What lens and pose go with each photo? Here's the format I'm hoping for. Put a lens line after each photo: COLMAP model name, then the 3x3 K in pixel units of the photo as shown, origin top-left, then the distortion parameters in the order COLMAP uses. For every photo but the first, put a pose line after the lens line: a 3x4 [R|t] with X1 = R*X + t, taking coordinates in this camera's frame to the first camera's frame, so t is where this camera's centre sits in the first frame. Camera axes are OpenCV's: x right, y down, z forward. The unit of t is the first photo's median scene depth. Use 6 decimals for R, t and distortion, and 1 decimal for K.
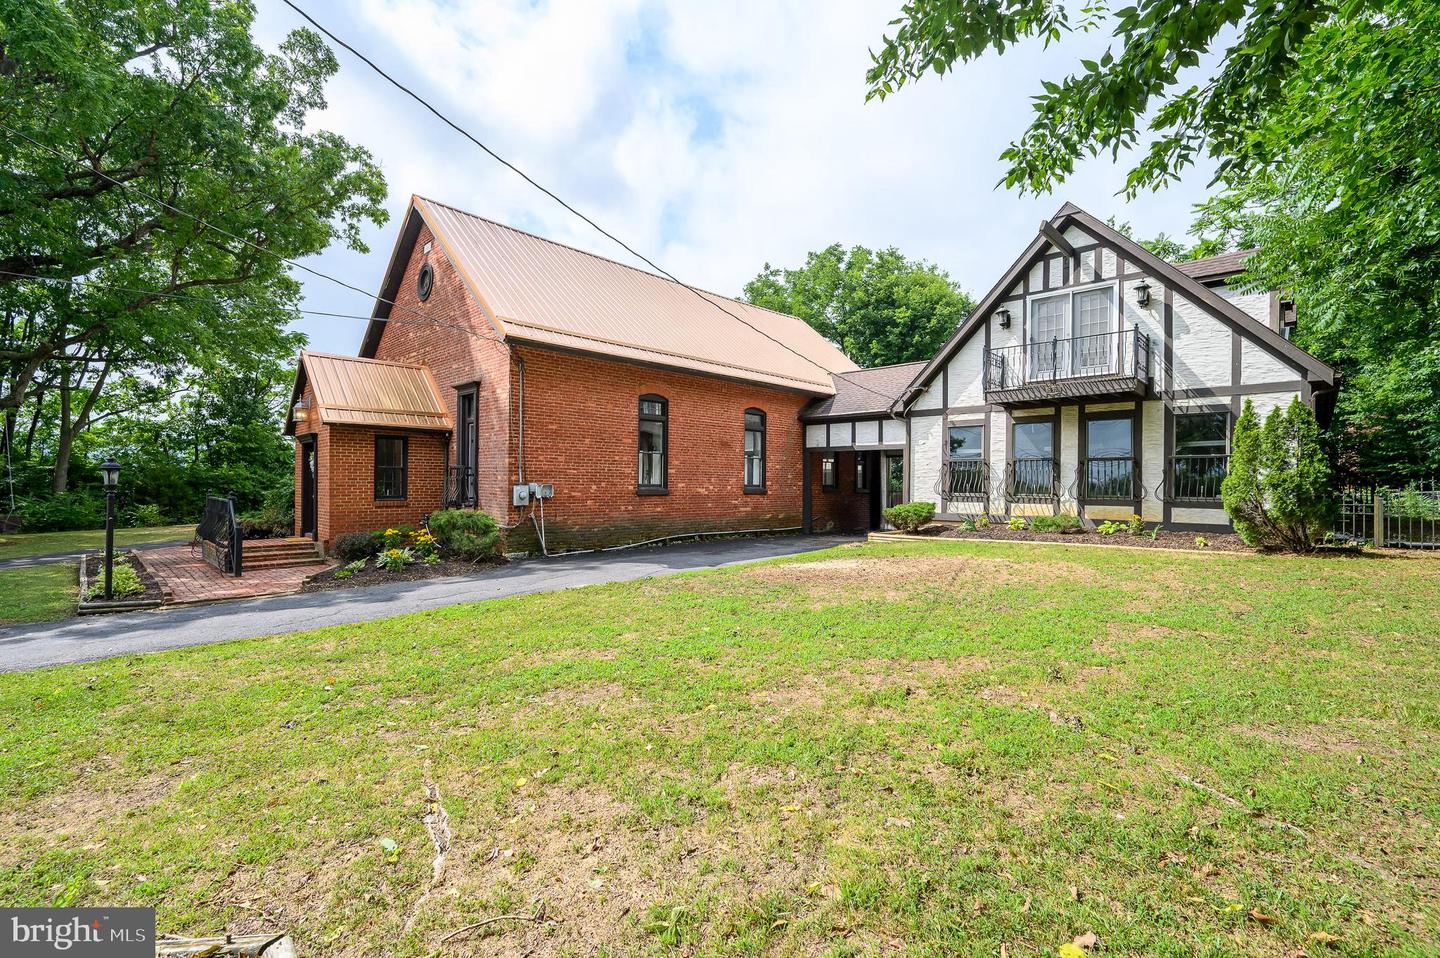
lens RADIAL K [[630.2, 0, 711.0], [0, 630.2, 488.5], [0, 0, 1]] dist [-0.001725, -0.000479]
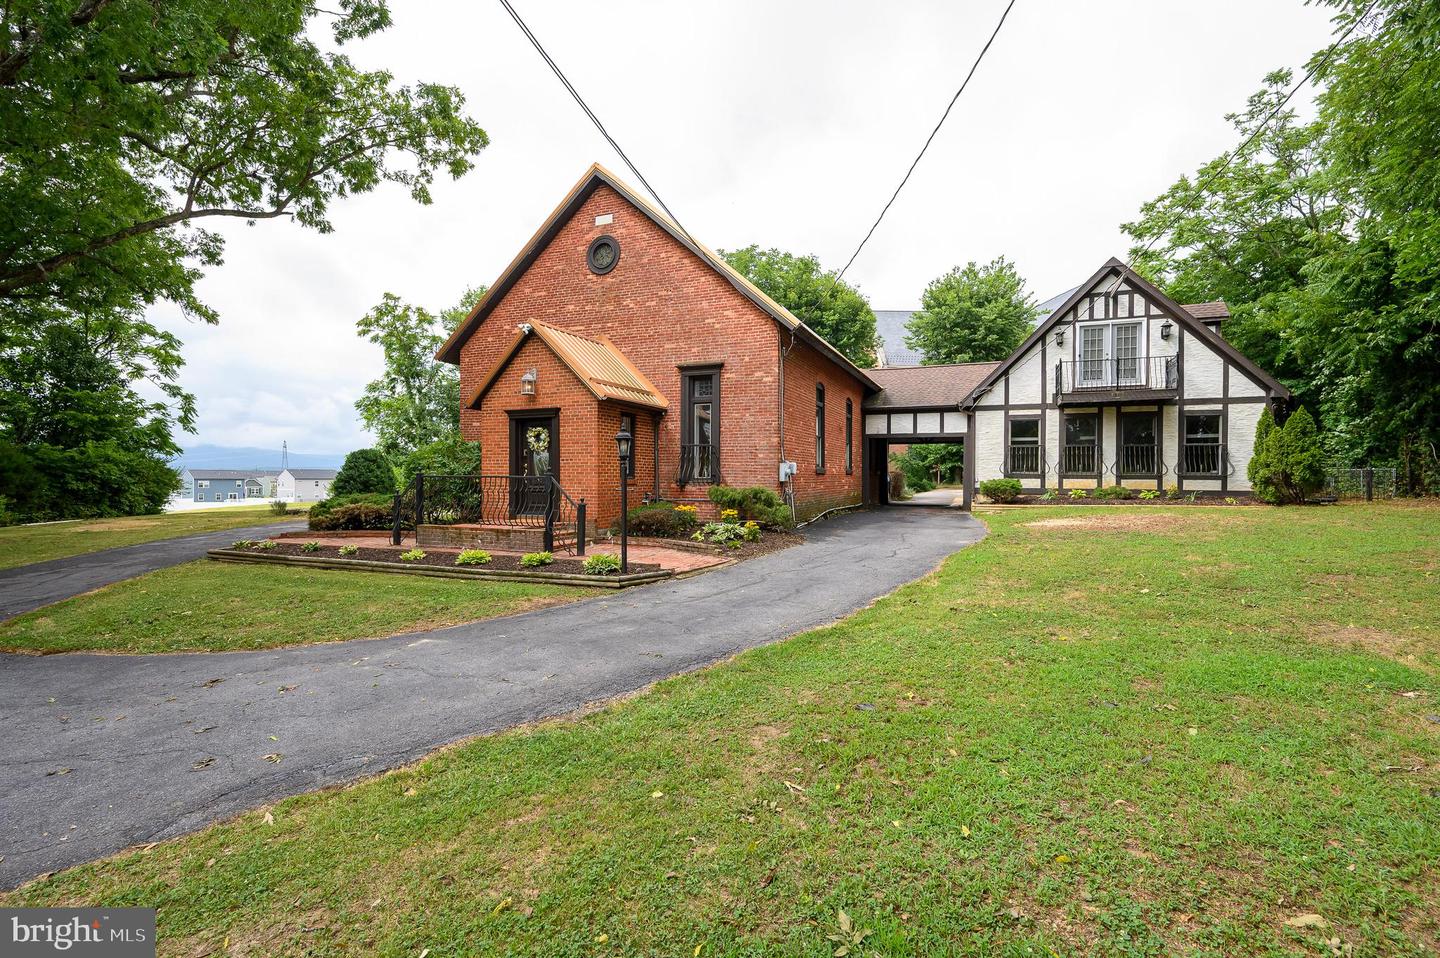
lens RADIAL K [[653.1, 0, 720.0], [0, 653.1, 479.0], [0, 0, 1]] dist [0.002778, 0.000168]
pose [[0.930281, -0.005123, 0.366811, -0.682097], [0.005478, 0.999985, 0.000073, 0.018891], [-0.366806, 0.001941, 0.930295, -0.004347]]
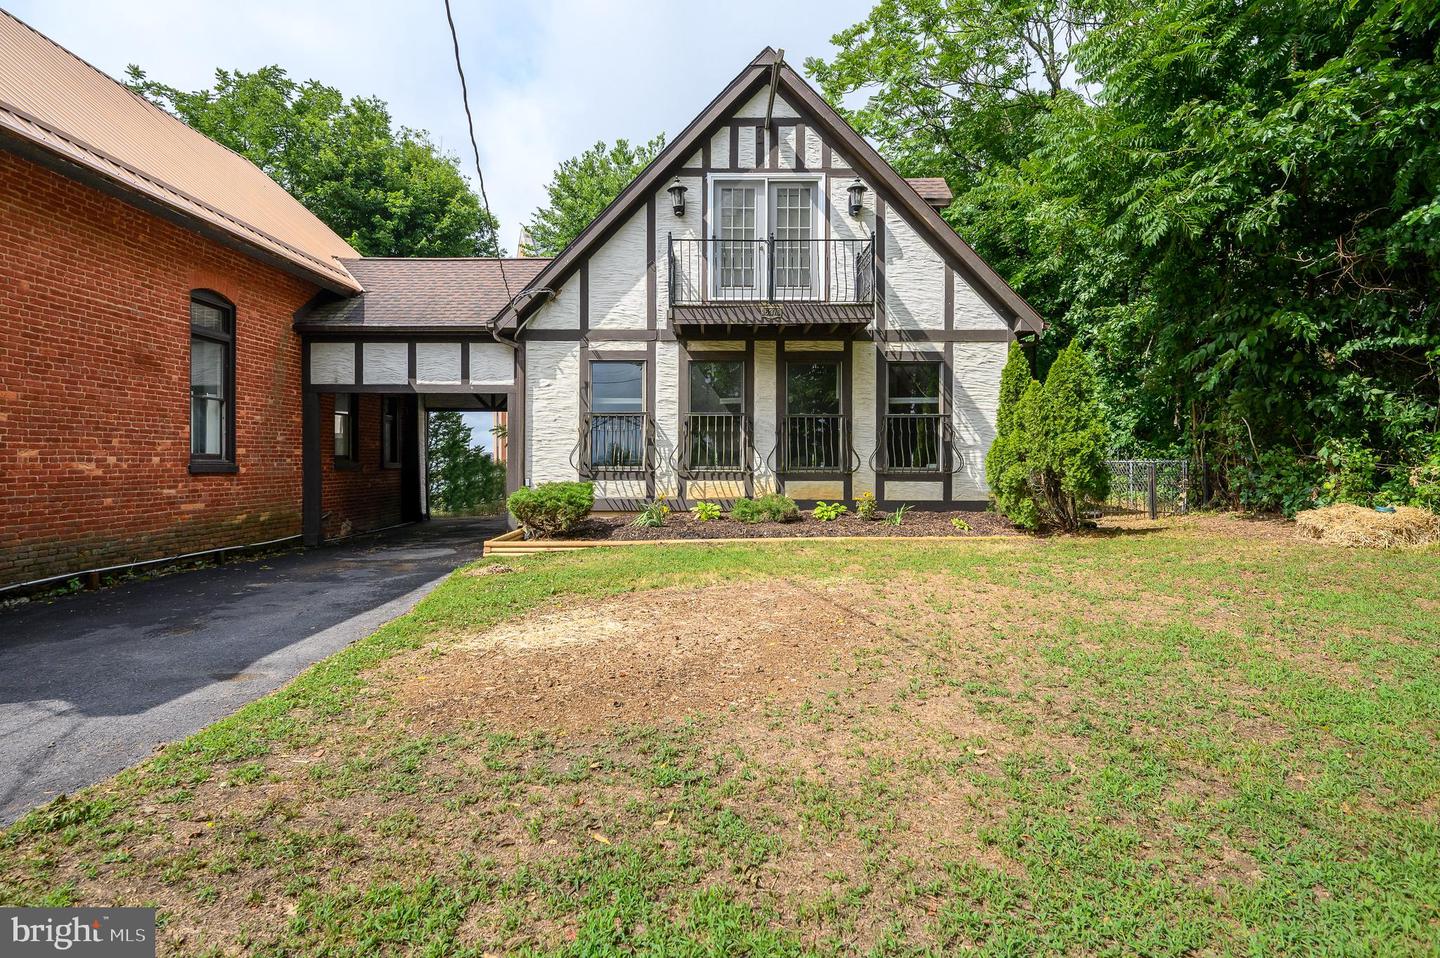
lens RADIAL K [[793.4, 0, 709.0], [0, 793.4, 463.2], [0, 0, 1]] dist [-0.000556, 0.000296]
pose [[0.727889, -0.008318, 0.685644, -0.080449], [0.008683, 0.999958, 0.002913, 0.002896], [-0.685640, 0.003833, 0.727931, 0.370341]]
